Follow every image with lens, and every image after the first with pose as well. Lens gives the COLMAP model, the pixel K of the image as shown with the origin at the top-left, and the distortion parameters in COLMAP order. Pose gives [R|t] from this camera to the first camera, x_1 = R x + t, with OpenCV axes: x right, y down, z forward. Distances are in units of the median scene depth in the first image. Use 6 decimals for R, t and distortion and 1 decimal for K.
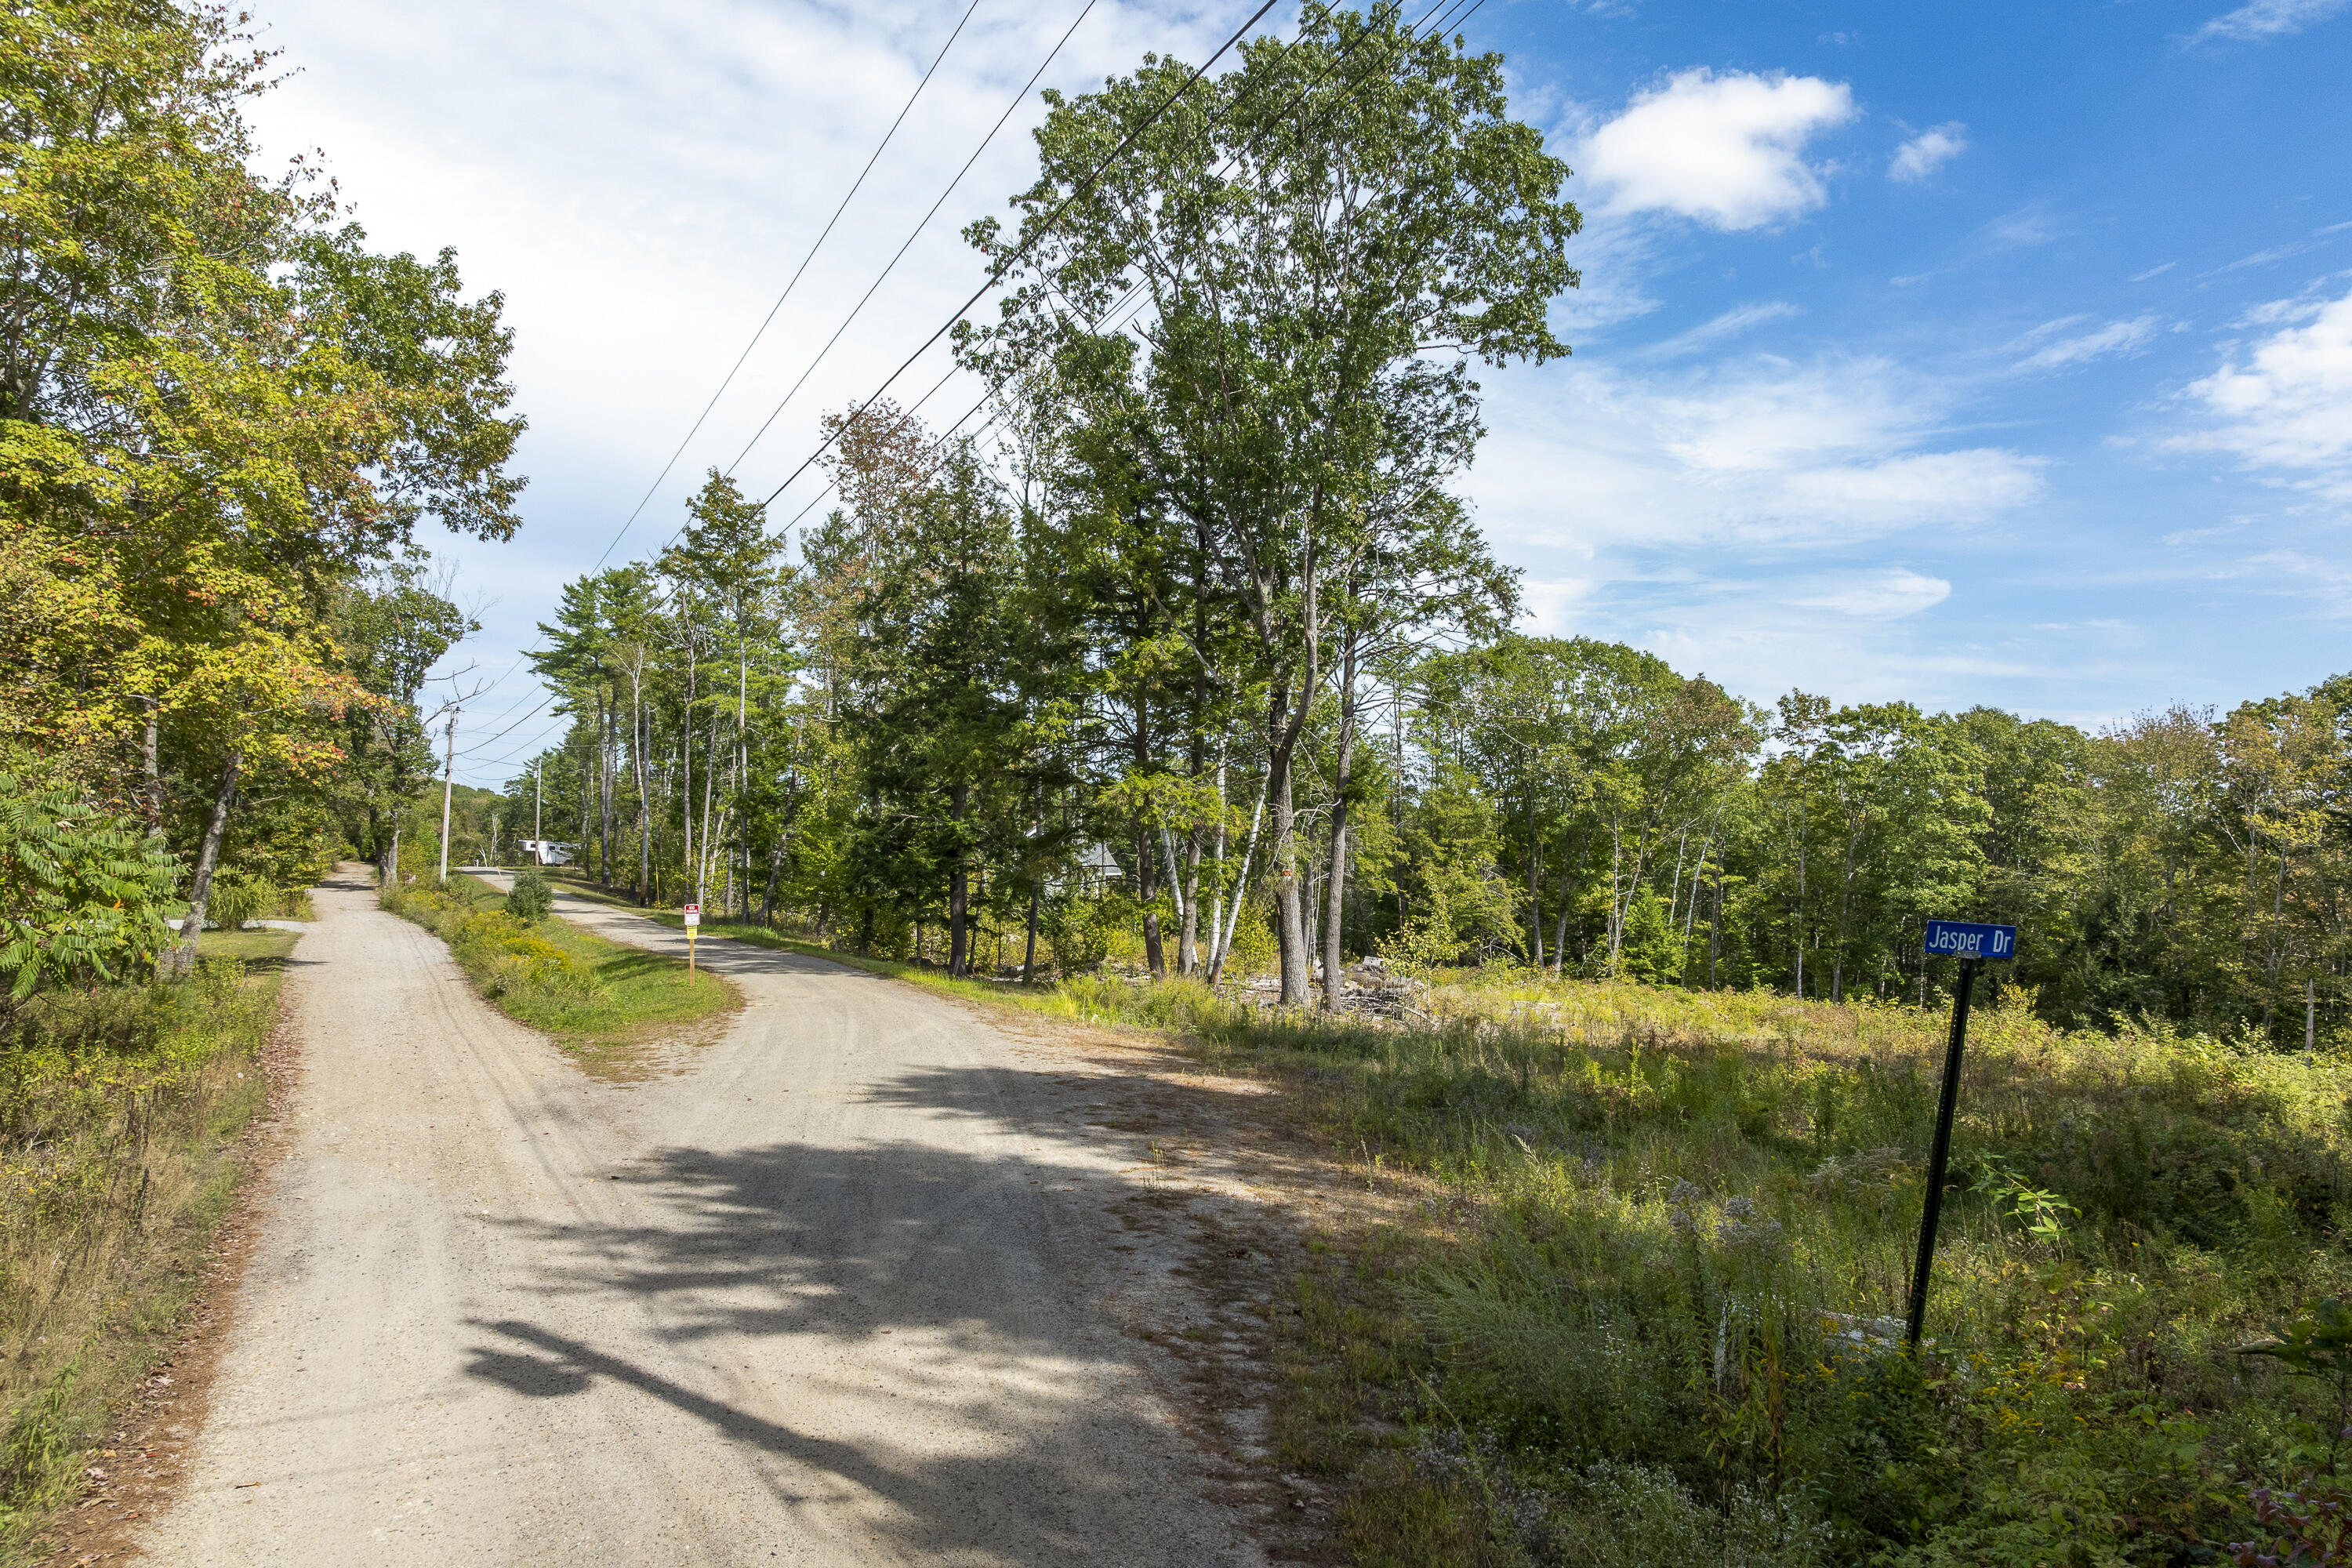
lens RADIAL K [[1630.2, 0, 1150.0], [0, 1630.2, 841.4], [0, 0, 1]] dist [0.052140, 0.008000]
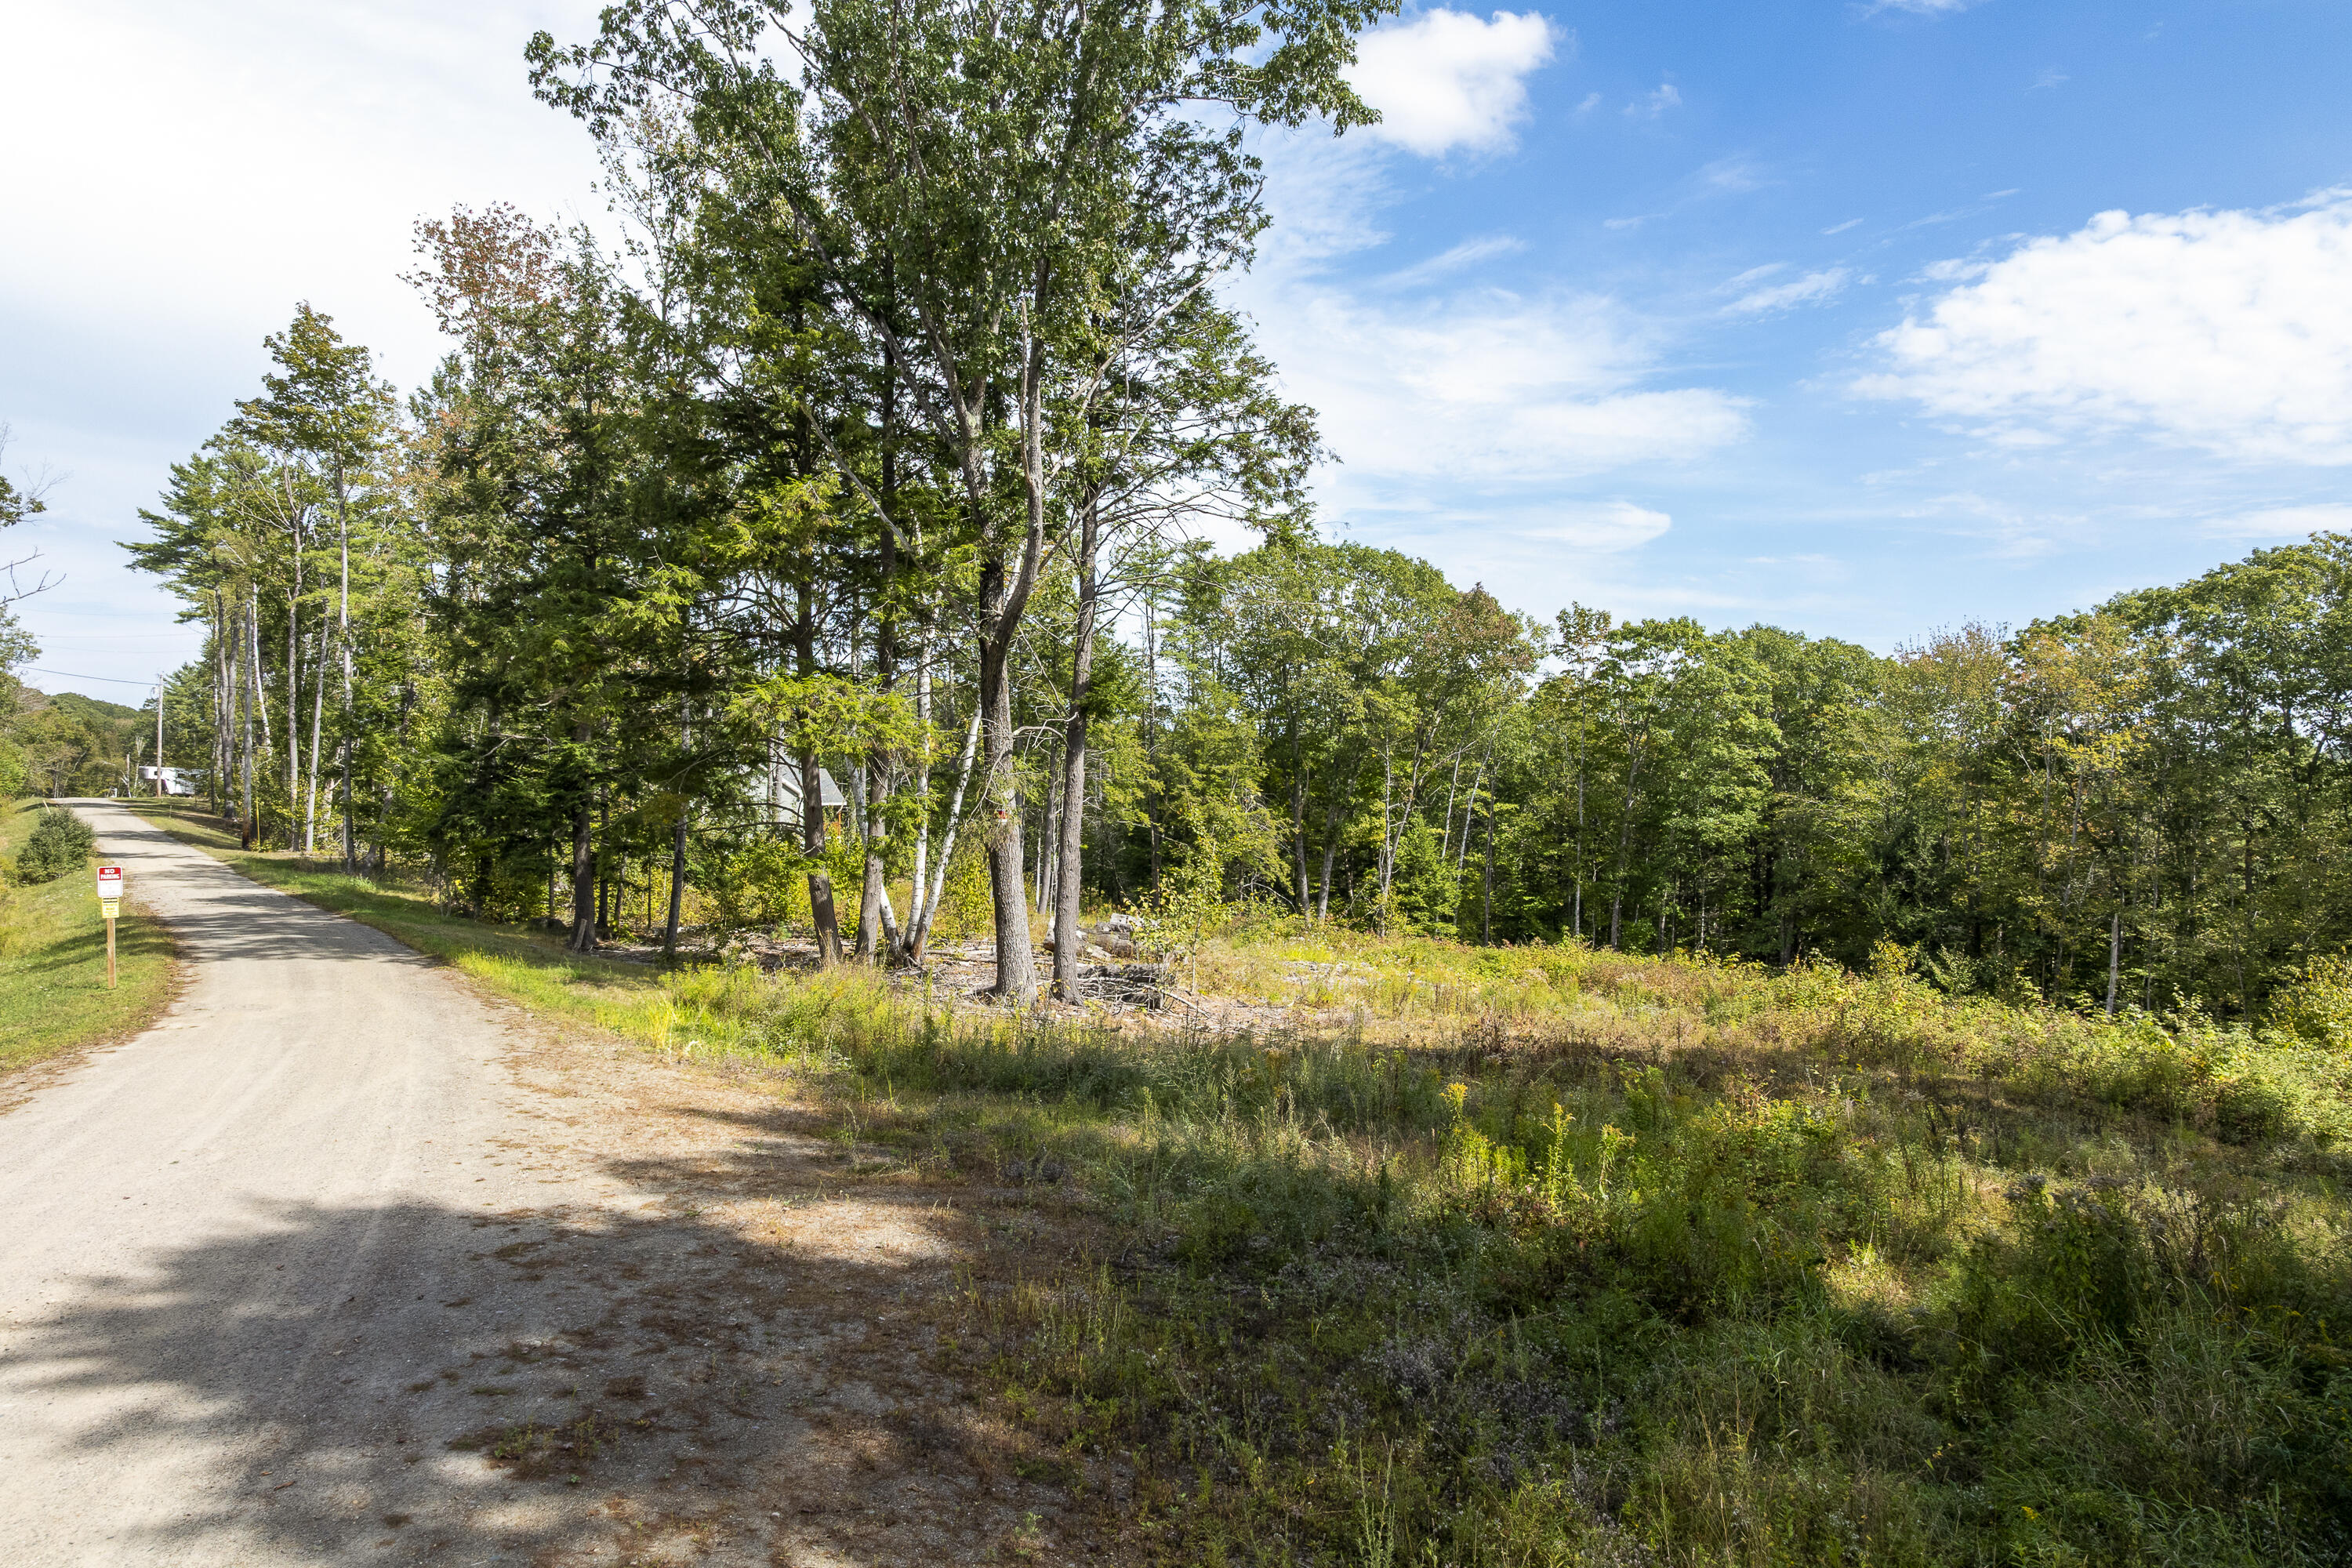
lens RADIAL K [[1630.2, 0, 1172.3], [0, 1630.2, 785.4], [0, 0, 1]] dist [0.052140, 0.008000]
pose [[0.986168, -0.003324, 0.165718, 0.020023], [0.001349, 0.999927, 0.012028, -0.001116], [-0.165746, -0.011638, 0.986100, 0.146091]]
